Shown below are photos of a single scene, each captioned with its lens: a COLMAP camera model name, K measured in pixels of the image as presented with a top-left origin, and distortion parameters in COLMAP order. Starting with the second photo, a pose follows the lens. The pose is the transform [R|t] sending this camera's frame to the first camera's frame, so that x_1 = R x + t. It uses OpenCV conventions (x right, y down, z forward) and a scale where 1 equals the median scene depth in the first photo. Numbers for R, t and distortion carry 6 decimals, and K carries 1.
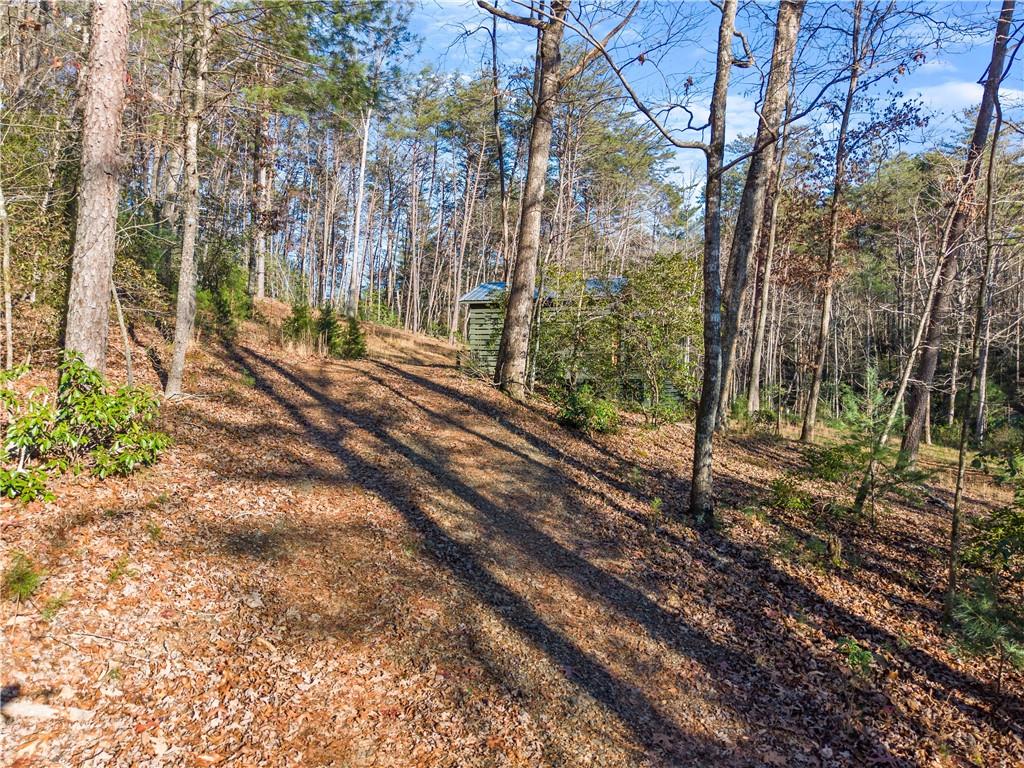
lens RADIAL K [[690.3, 0, 512.6], [0, 690.3, 385.5], [0, 0, 1]] dist [0.012963, -0.006819]
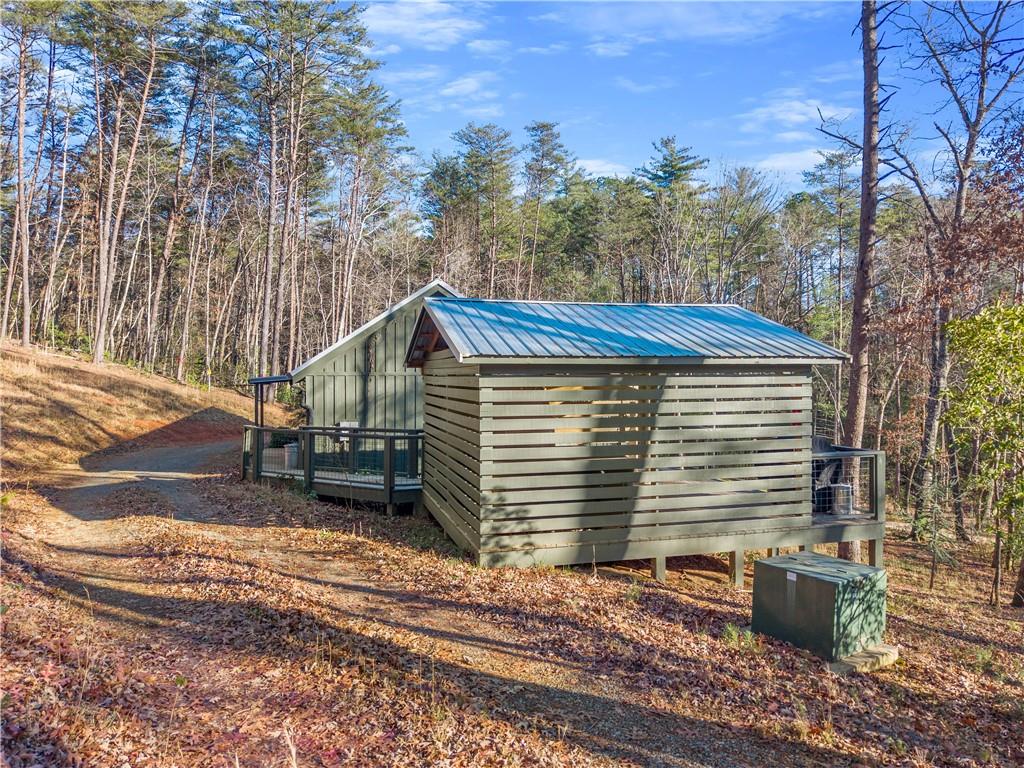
lens RADIAL K [[690.3, 0, 515.2], [0, 690.3, 381.3], [0, 0, 1]] dist [0.012963, -0.006819]
pose [[0.857527, -0.009429, 0.514352, -0.079707], [0.010434, 0.999945, 0.000934, -0.037557], [-0.514333, 0.004566, 0.857579, 0.231751]]
